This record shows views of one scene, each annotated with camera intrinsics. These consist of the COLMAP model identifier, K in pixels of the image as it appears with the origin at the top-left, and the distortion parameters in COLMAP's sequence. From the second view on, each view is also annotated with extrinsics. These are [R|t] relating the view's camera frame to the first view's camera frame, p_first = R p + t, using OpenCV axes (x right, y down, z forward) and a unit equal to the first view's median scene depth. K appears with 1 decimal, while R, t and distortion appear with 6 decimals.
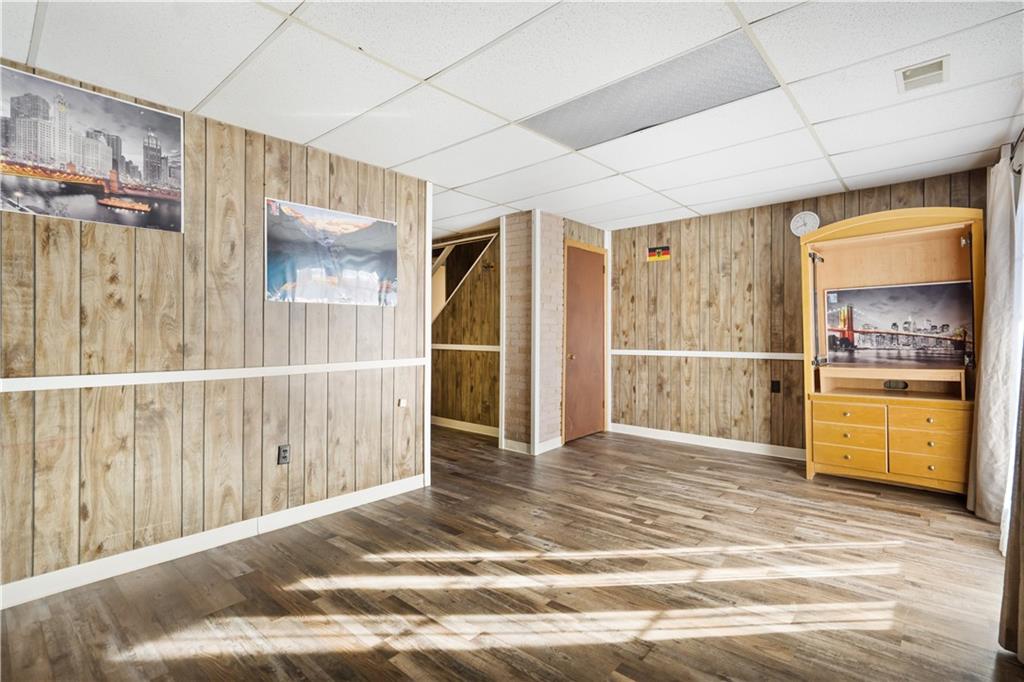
lens RADIAL K [[473.0, 0, 516.9], [0, 473.0, 329.8], [0, 0, 1]] dist [0.003578, 0.000034]
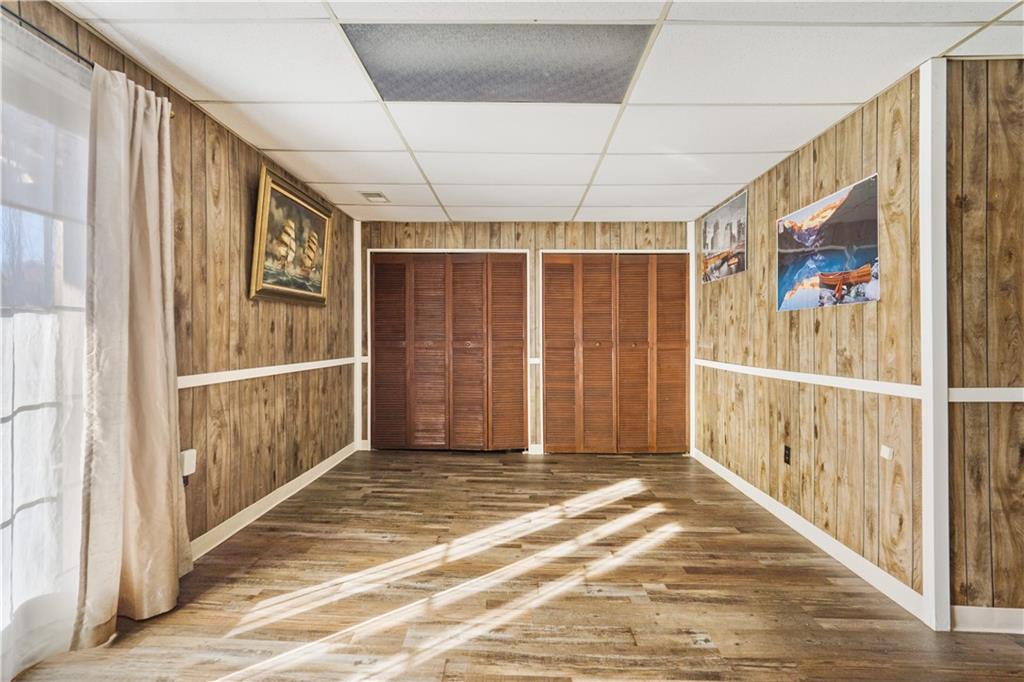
lens RADIAL K [[473.0, 0, 513.0], [0, 473.0, 340.6], [0, 0, 1]] dist [0.003578, 0.000034]
pose [[-0.753675, 0.000382, -0.657247, 0.765818], [-0.000674, 0.999999, 0.001355, 0.007268], [0.657247, 0.001464, -0.753674, 1.603735]]
